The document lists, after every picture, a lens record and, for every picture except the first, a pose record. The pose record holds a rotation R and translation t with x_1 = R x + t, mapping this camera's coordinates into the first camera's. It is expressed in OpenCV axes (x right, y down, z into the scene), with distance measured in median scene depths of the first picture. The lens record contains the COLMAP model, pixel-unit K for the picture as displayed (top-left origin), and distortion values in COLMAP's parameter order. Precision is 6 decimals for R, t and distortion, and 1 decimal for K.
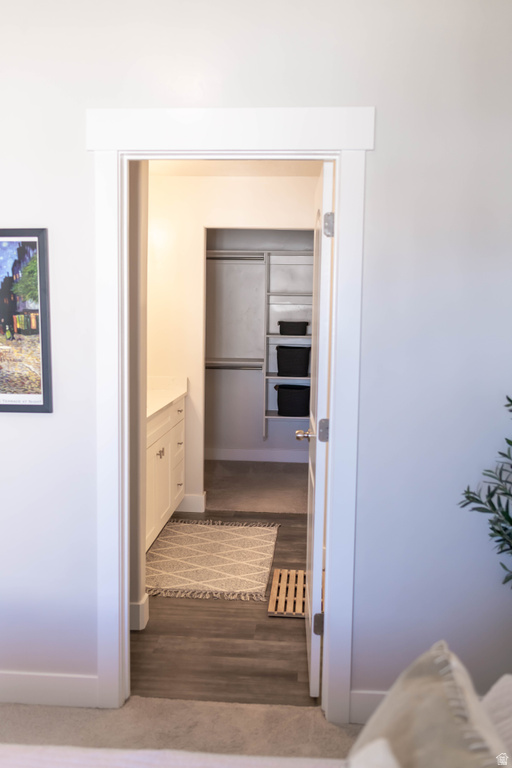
lens RADIAL K [[726.2, 0, 253.2], [0, 726.2, 385.1], [0, 0, 1]] dist [0.004751, -0.001624]
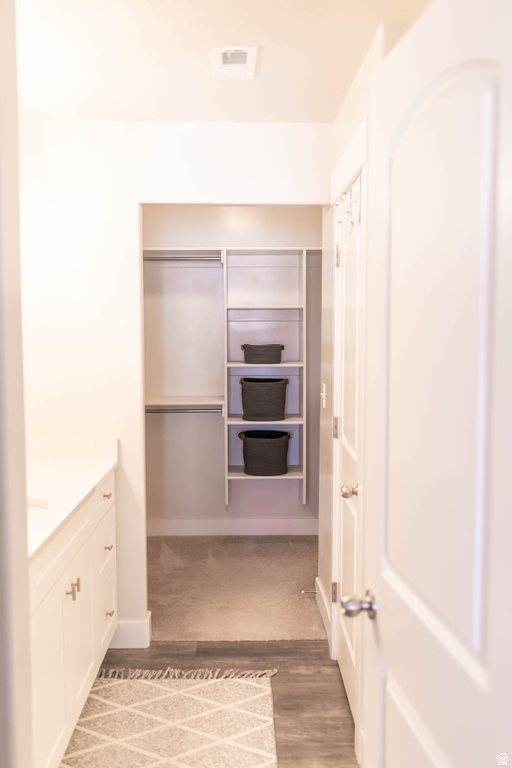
lens RADIAL K [[726.2, 0, 253.2], [0, 726.2, 385.1], [0, 0, 1]] dist [0.004751, -0.001624]
pose [[0.995096, -0.024349, 0.095872, -0.032584], [0.026480, 0.999428, -0.021017, -0.040400], [-0.095306, 0.023452, 0.995172, 0.350921]]
